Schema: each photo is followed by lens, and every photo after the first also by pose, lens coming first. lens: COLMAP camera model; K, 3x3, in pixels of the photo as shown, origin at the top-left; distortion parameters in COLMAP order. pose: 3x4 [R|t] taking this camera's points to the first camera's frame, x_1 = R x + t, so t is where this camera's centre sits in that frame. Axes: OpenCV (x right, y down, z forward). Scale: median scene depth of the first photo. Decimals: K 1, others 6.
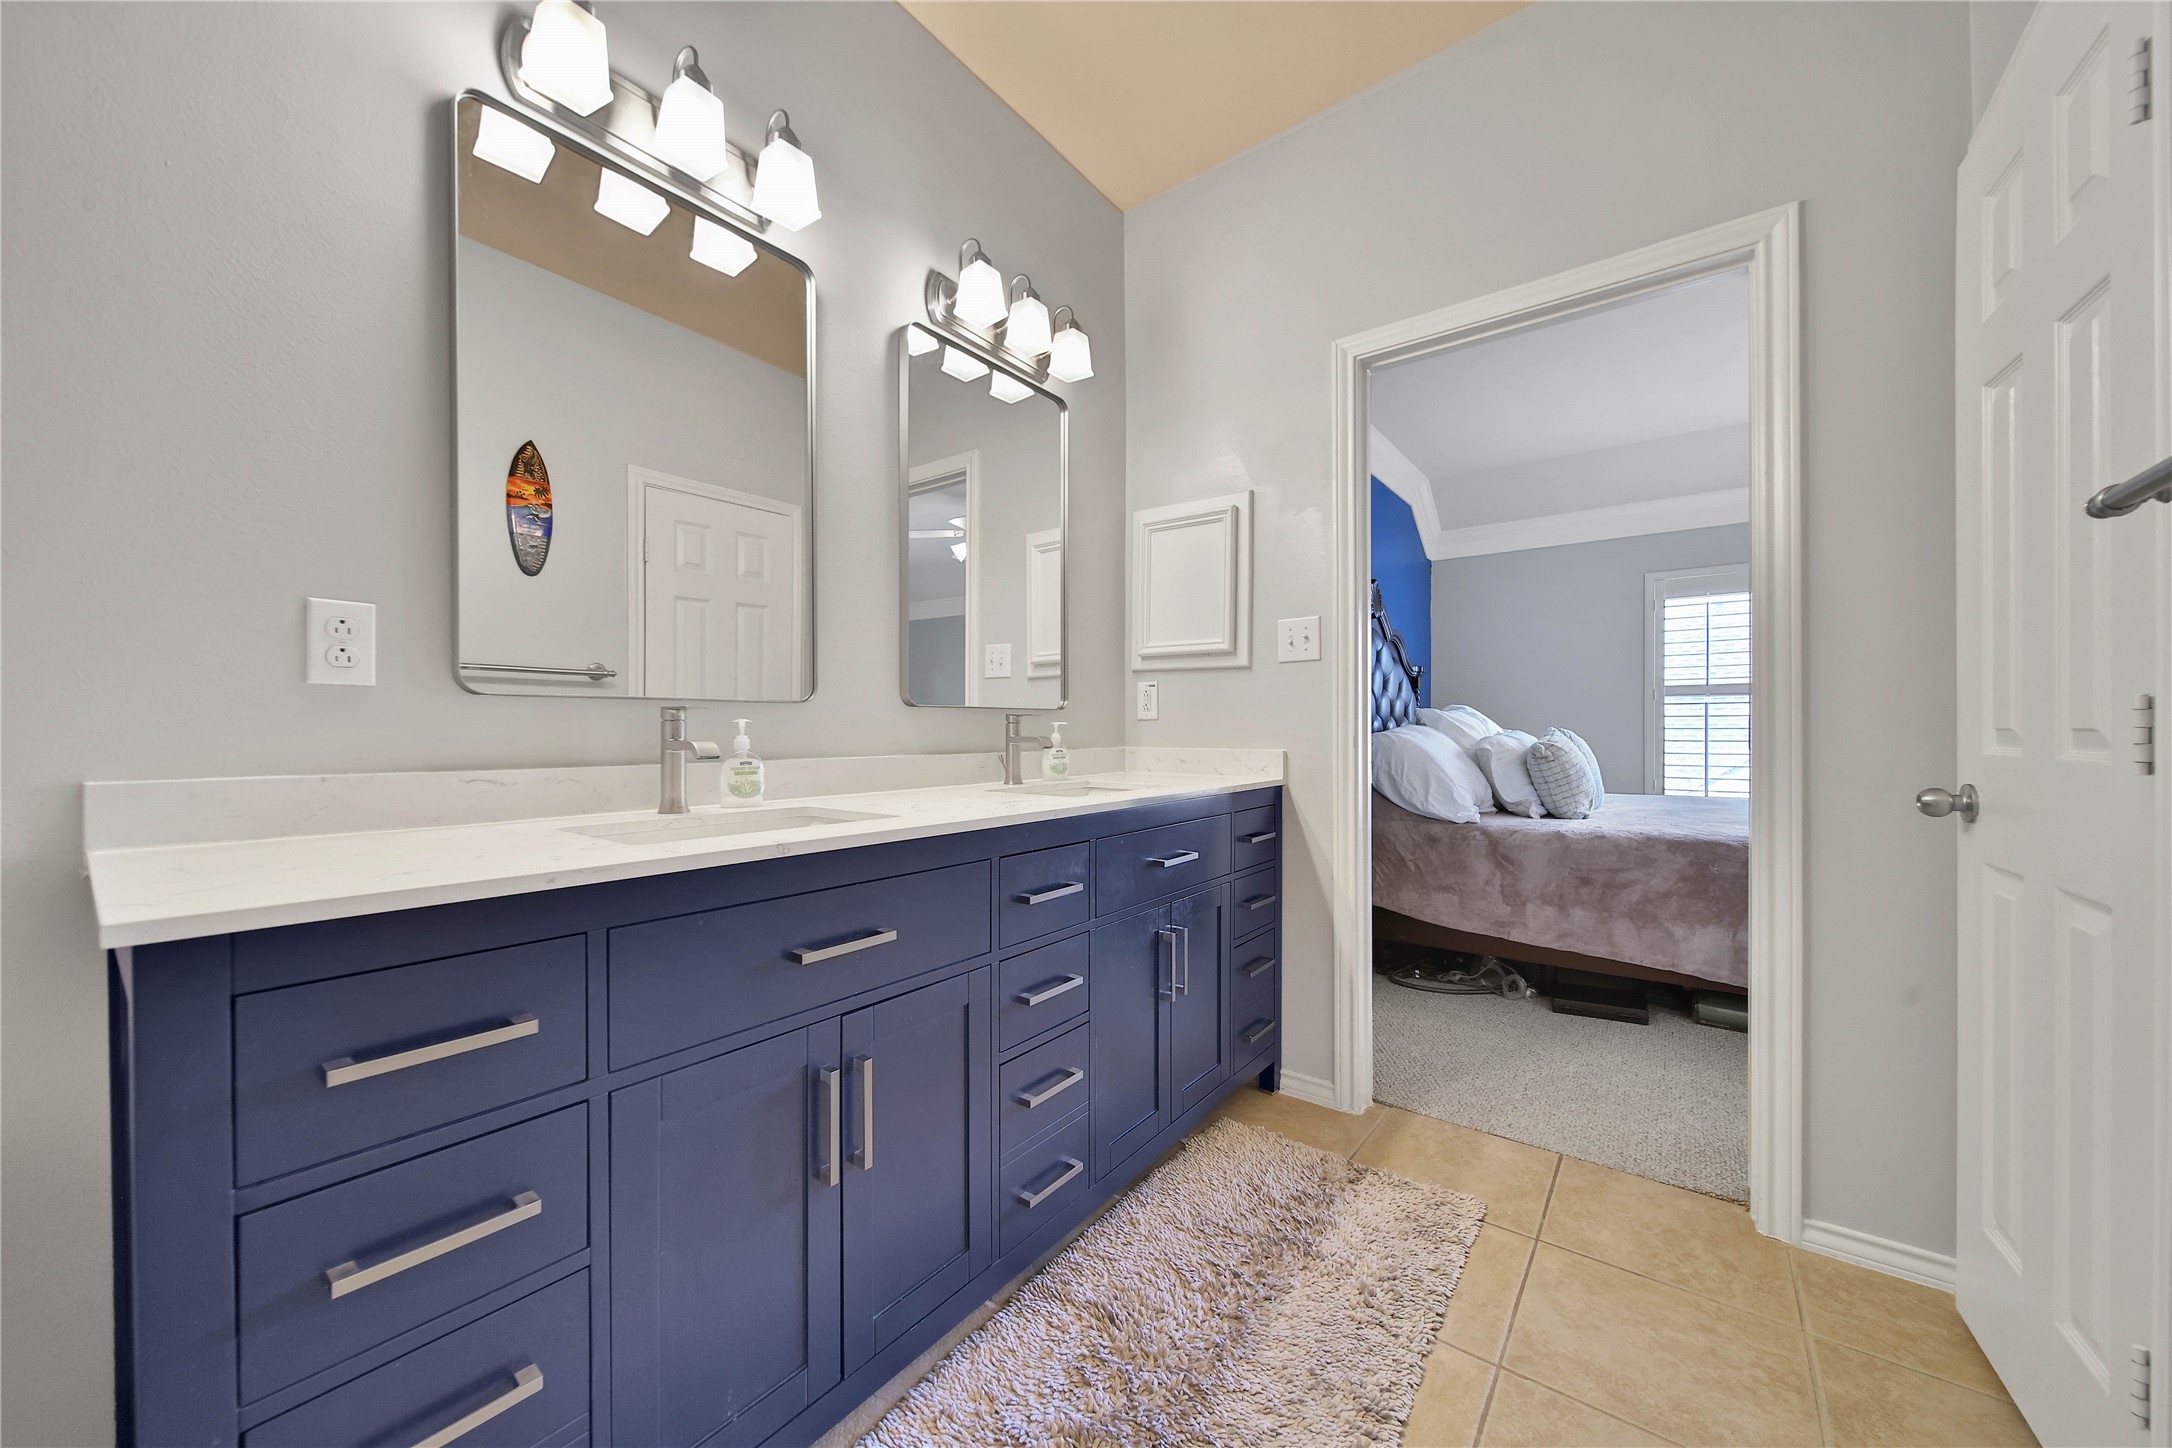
lens RADIAL K [[781.4, 0, 1078.1], [0, 781.4, 731.7], [0, 0, 1]] dist [0.002953, -0.003584]
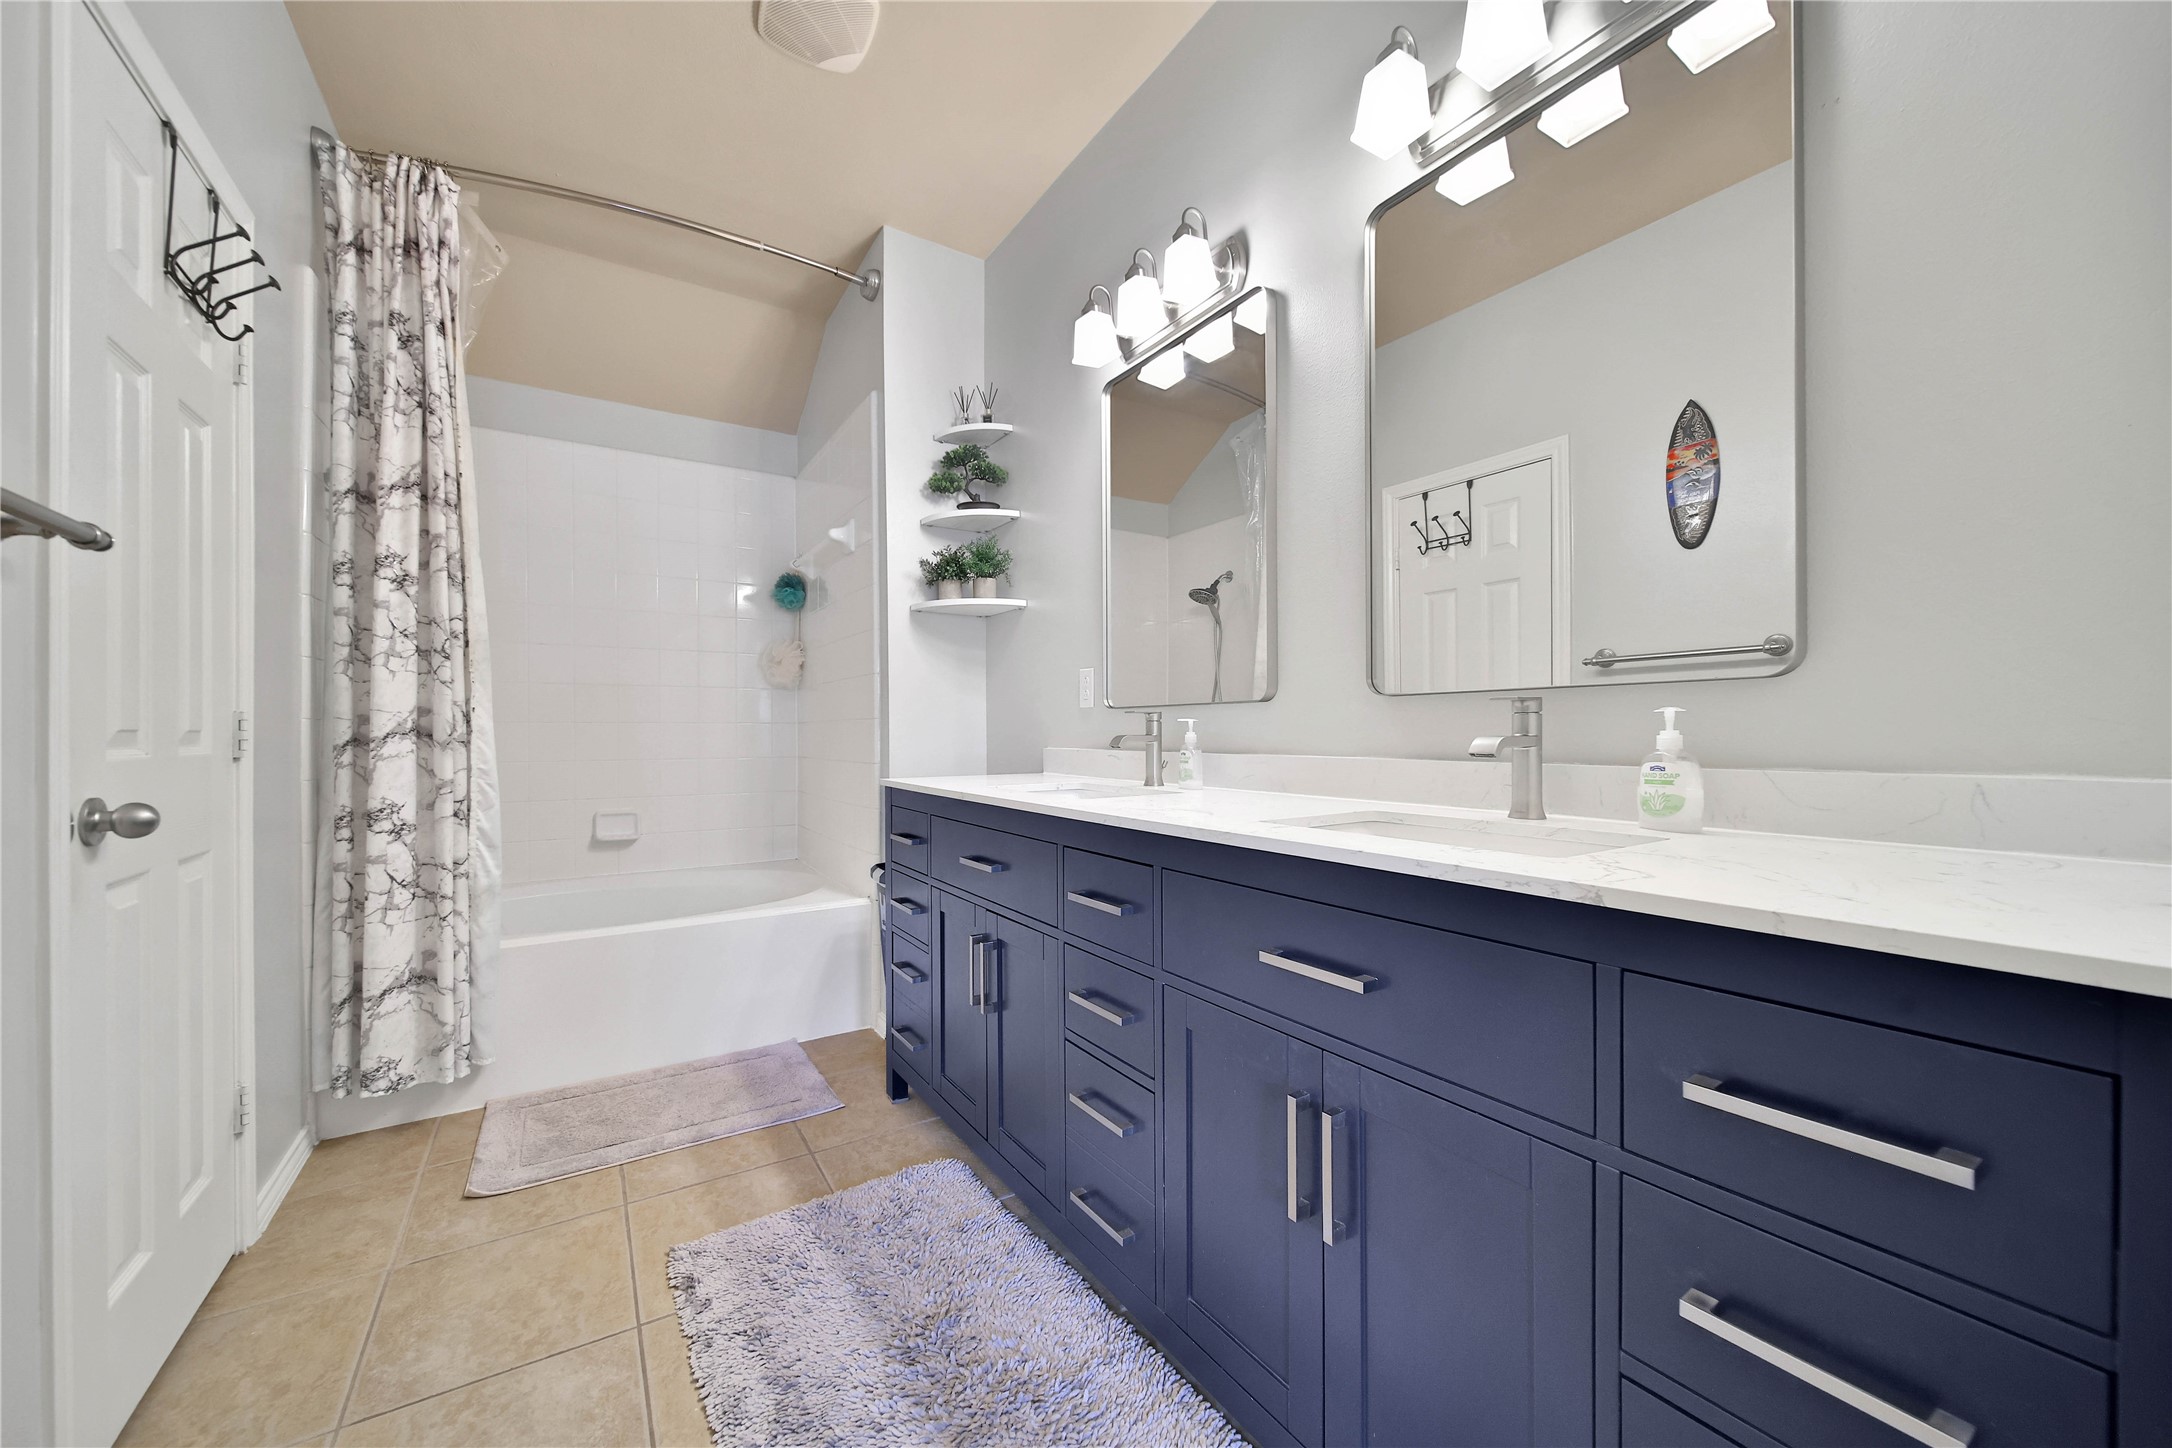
lens RADIAL K [[781.4, 0, 1078.1], [0, 781.4, 731.7], [0, 0, 1]] dist [0.002953, -0.003584]
pose [[-0.322143, 0.004503, -0.946680, 0.432076], [0.009657, 0.999952, 0.001471, 0.000181], [0.946642, -0.008669, -0.322171, 0.716528]]
